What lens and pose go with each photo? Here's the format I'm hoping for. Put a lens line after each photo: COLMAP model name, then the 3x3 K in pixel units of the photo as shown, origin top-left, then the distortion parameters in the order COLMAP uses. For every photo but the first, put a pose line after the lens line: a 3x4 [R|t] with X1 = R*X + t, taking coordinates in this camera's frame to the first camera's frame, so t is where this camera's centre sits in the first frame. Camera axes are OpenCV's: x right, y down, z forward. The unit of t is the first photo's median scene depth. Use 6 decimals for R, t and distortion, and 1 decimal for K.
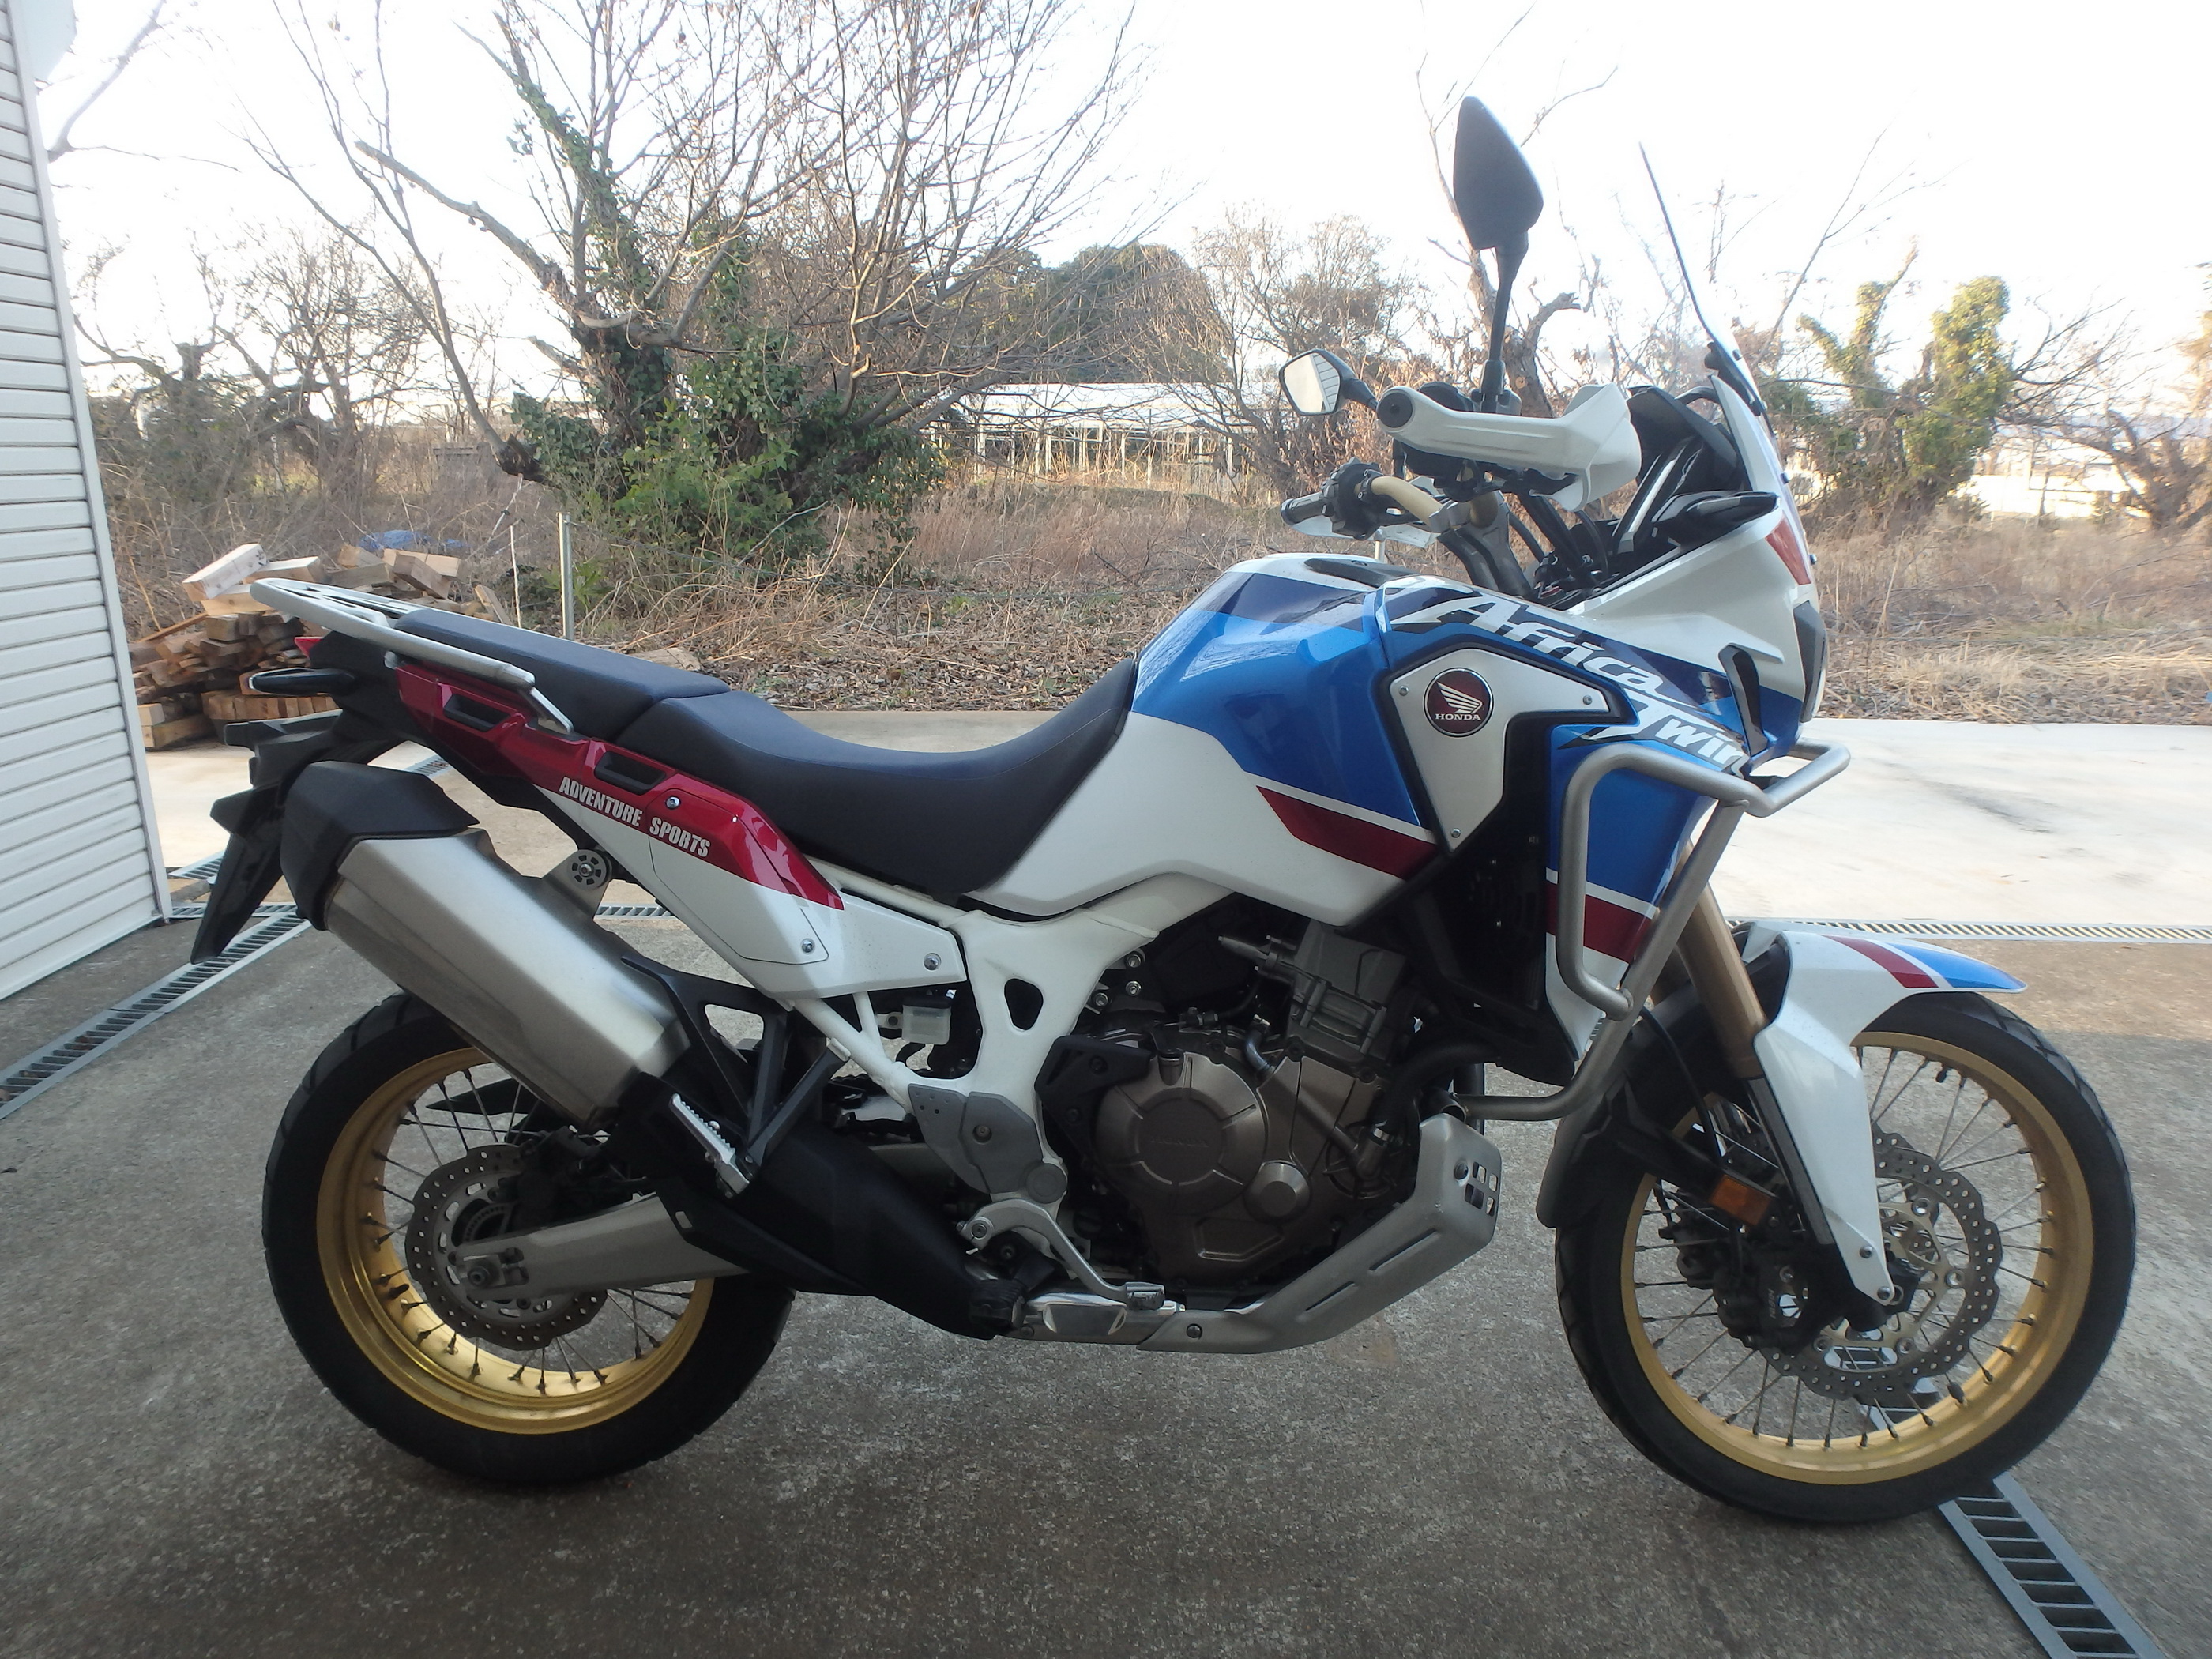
lens RADIAL K [[1378.7, 0, 1117.8], [0, 1378.7, 789.0], [0, 0, 1]] dist [-0.037972, 0.010536]
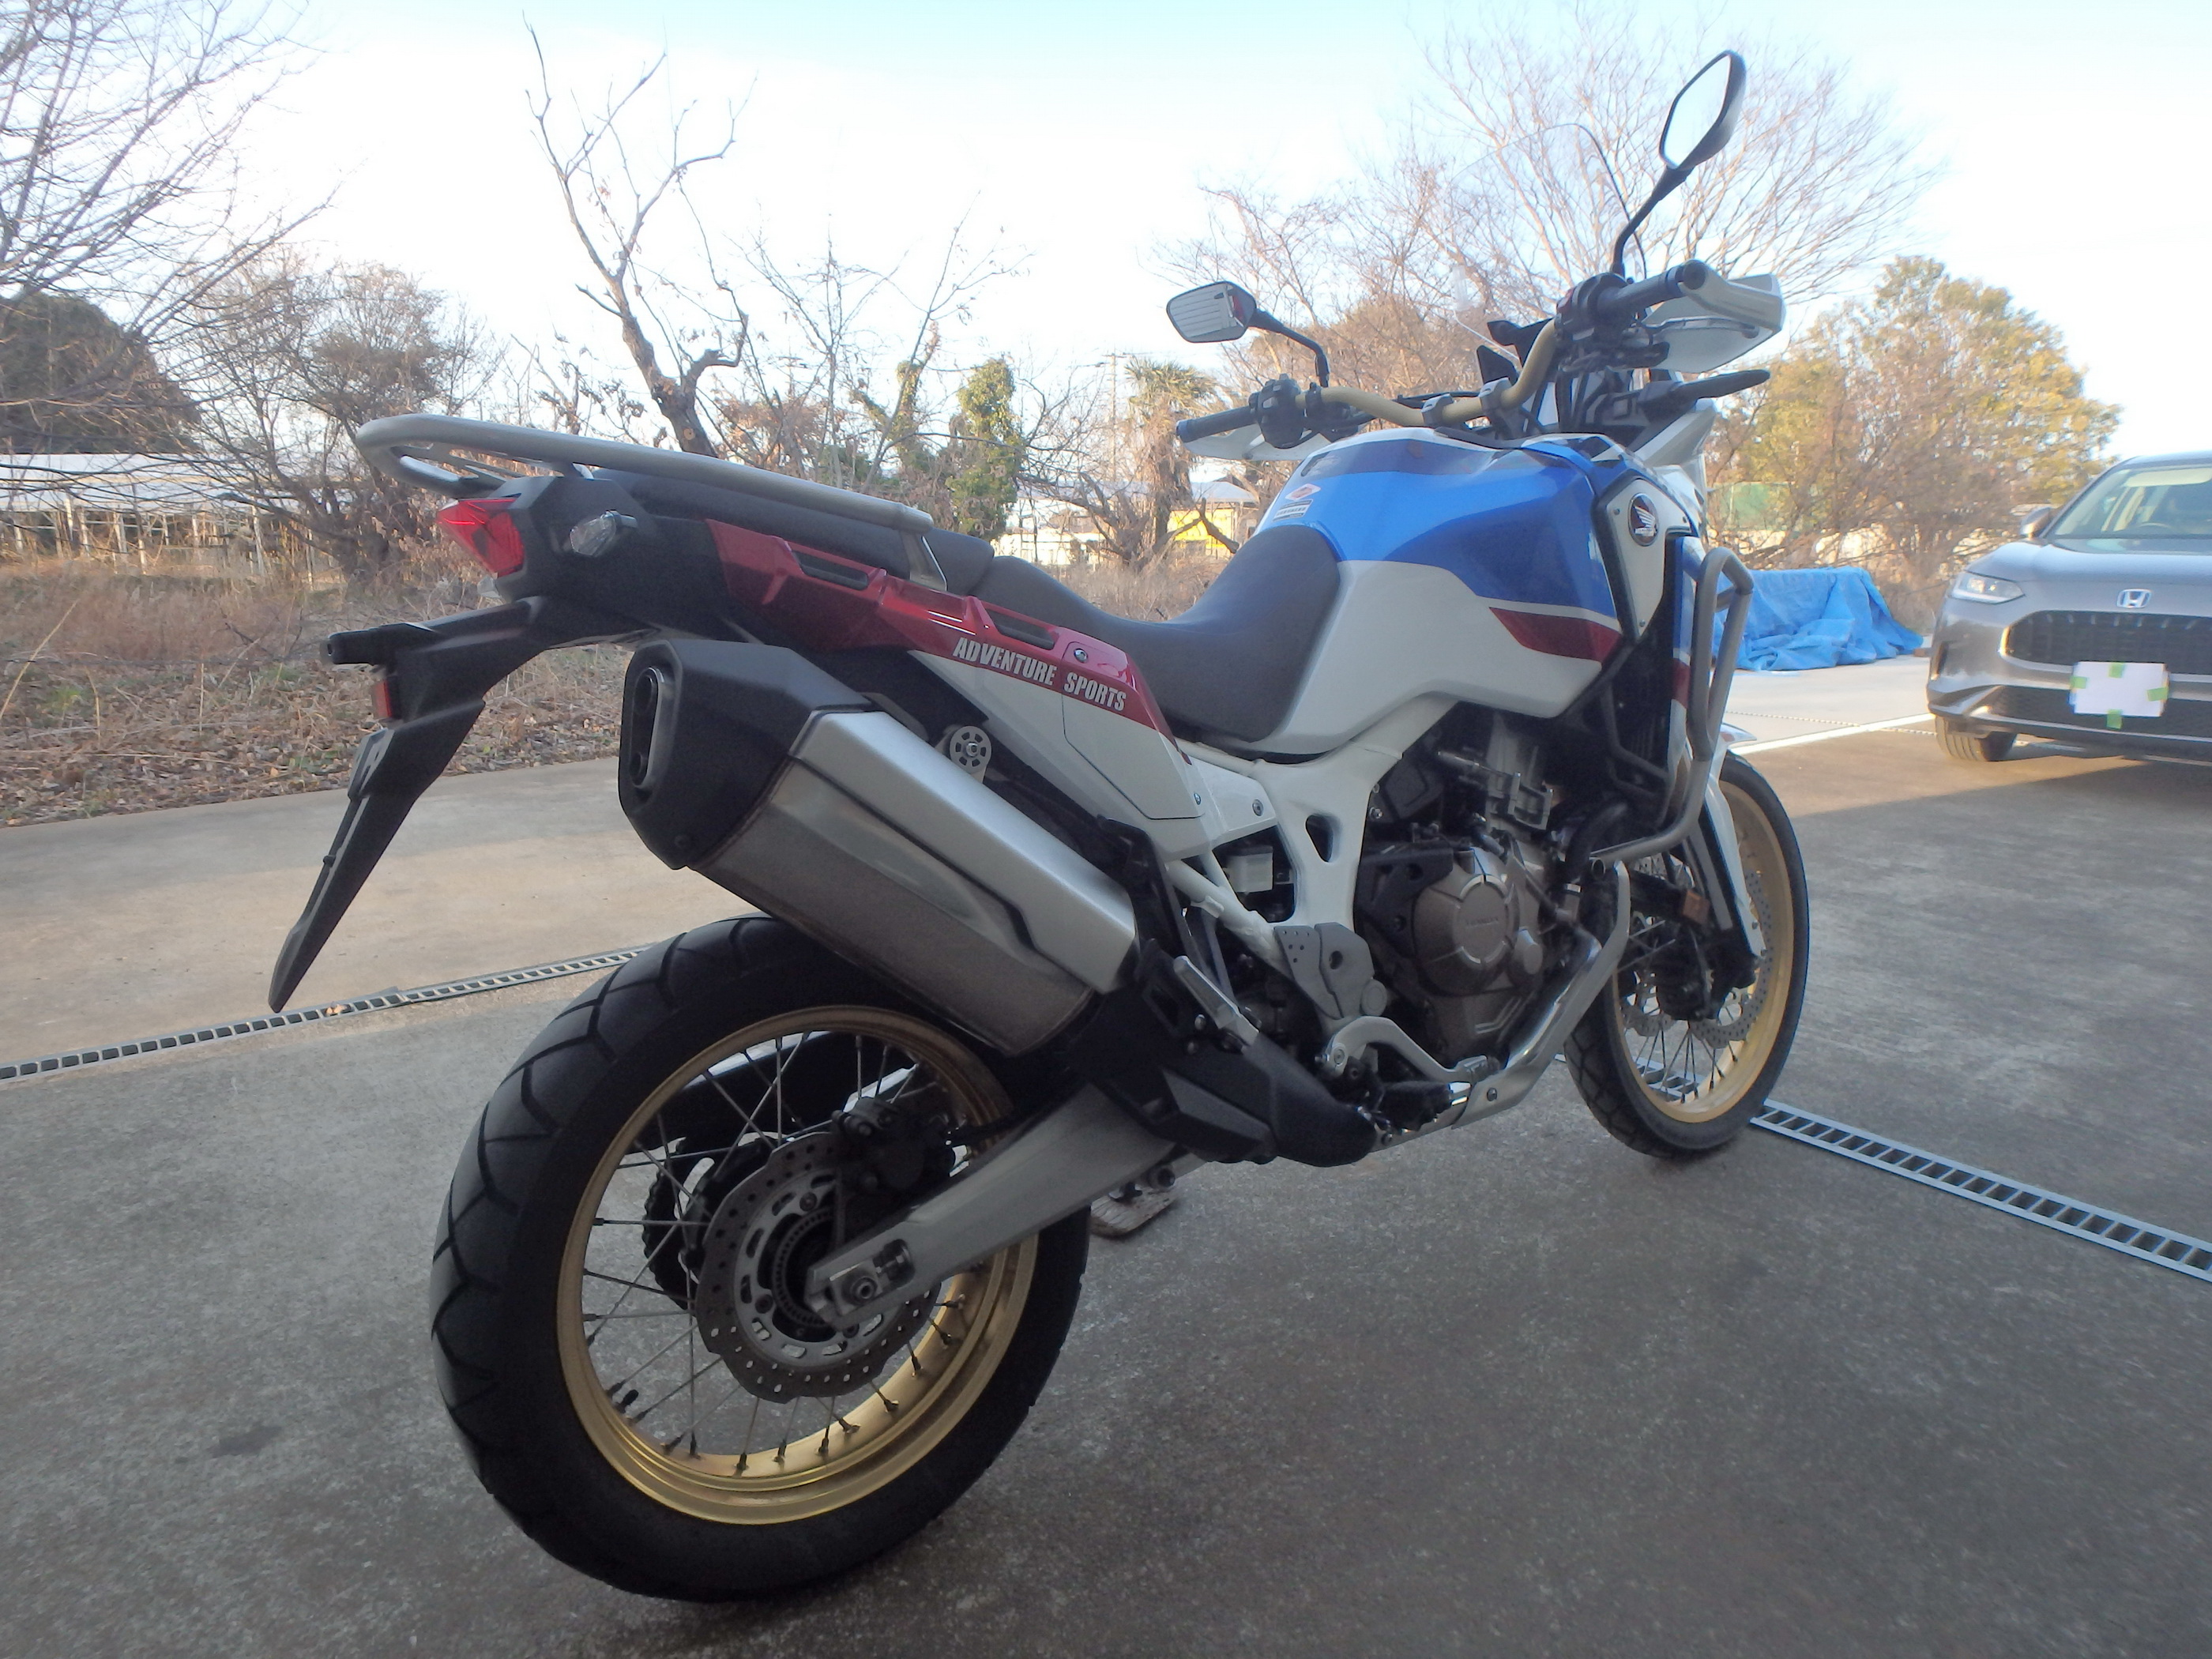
lens RADIAL K [[1389.9, 0, 1079.2], [0, 1389.9, 799.9], [0, 0, 1]] dist [-0.039912, -0.000856]
pose [[0.790034, -0.132190, 0.598642, -0.741536], [0.162501, 0.986702, 0.003425, 0.084086], [-0.591134, 0.094574, 0.801009, 0.231046]]
